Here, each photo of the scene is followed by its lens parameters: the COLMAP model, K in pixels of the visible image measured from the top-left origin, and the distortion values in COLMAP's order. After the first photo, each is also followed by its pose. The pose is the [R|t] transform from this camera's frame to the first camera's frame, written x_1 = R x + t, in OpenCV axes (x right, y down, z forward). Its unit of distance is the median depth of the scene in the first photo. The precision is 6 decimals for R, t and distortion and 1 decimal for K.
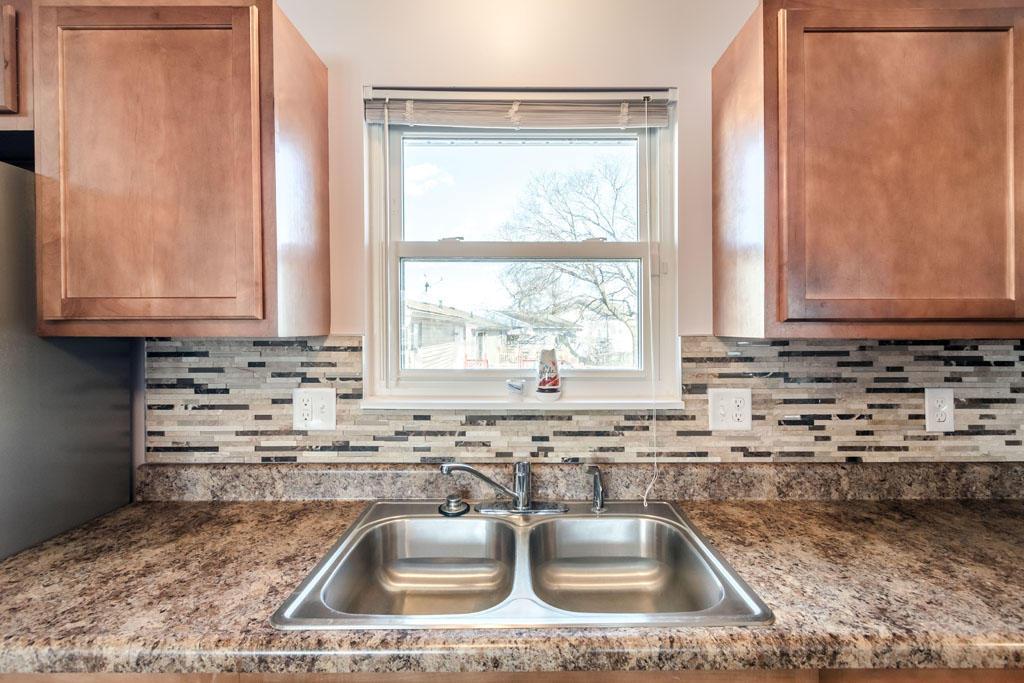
lens RADIAL K [[468.2, 0, 528.5], [0, 468.2, 337.0], [0, 0, 1]] dist [0.009595, 0.000302]
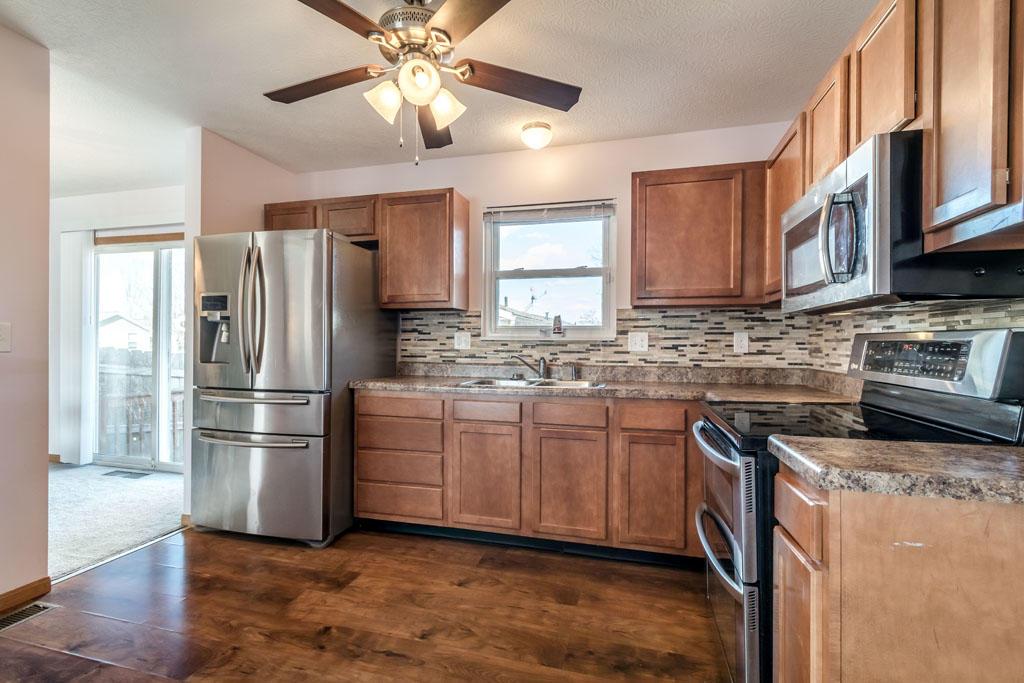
lens RADIAL K [[468.2, 0, 509.0], [0, 468.2, 343.4], [0, 0, 1]] dist [0.009595, 0.000302]
pose [[0.962637, 0.007474, -0.270693, 0.440126], [-0.011767, 0.999829, -0.014239, 0.199824], [0.270540, 0.016892, 0.962561, -1.289535]]
